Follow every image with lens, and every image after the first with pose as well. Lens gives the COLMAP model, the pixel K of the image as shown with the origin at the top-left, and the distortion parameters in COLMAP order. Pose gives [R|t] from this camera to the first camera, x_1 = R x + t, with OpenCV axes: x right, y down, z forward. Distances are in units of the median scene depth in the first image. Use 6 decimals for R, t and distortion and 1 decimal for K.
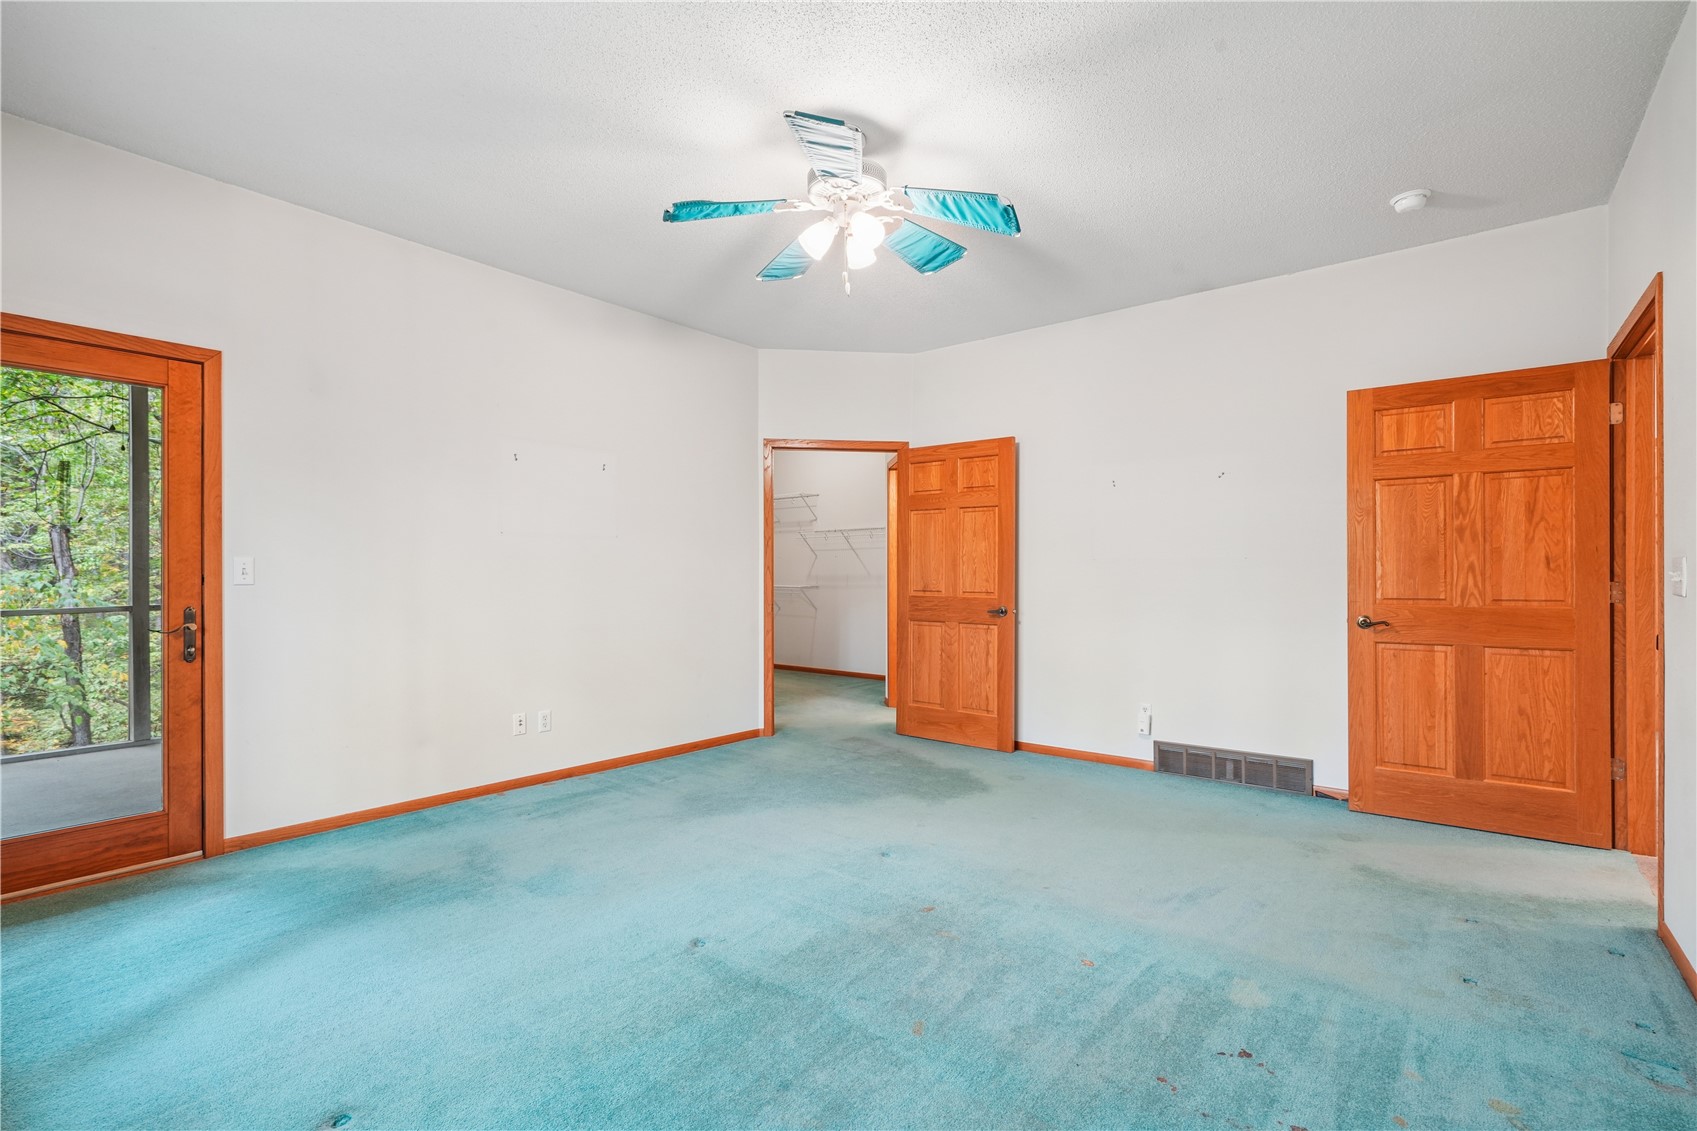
lens RADIAL K [[773.4, 0, 847.7], [0, 773.4, 573.0], [0, 0, 1]] dist [-0.001687, 0.001955]
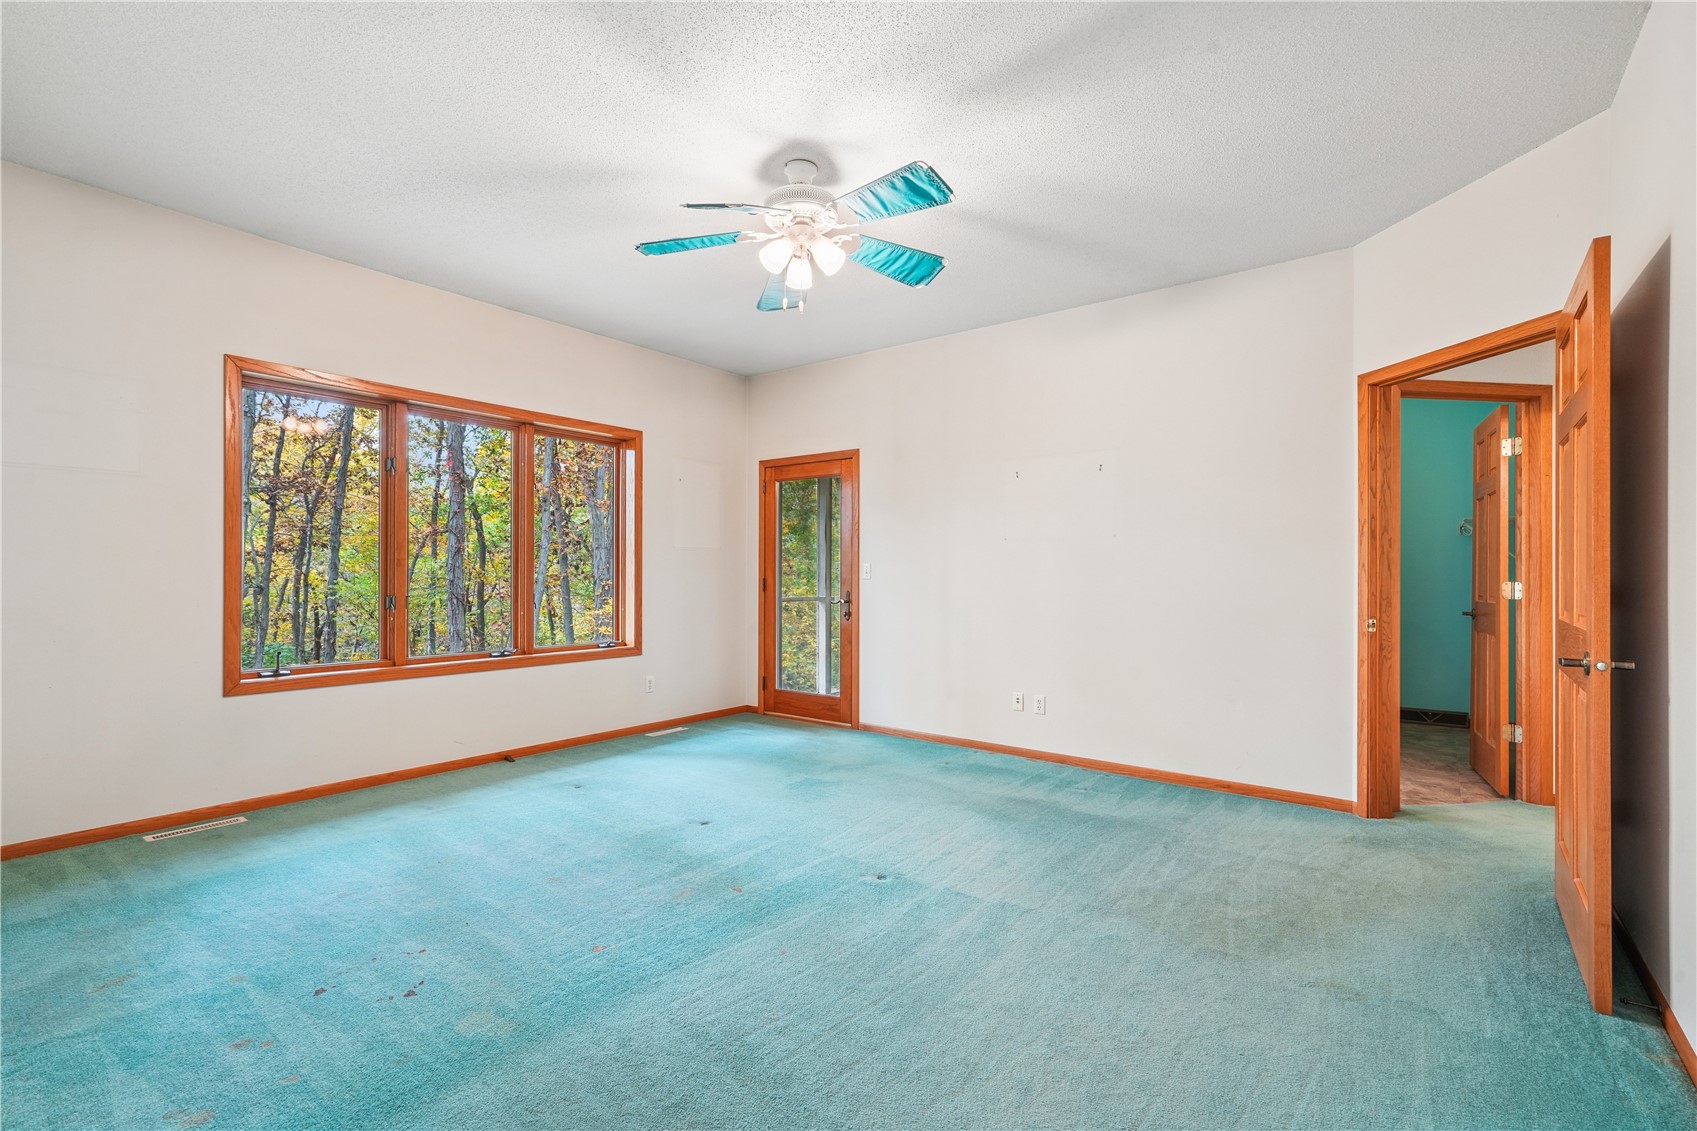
lens RADIAL K [[773.4, 0, 849.4], [0, 773.4, 569.6], [0, 0, 1]] dist [-0.001687, 0.001955]
pose [[0.020950, -0.006895, -0.999757, 0.777714], [-0.001285, 0.999975, -0.006924, 0.004616], [0.999780, 0.001429, 0.020940, 0.757211]]
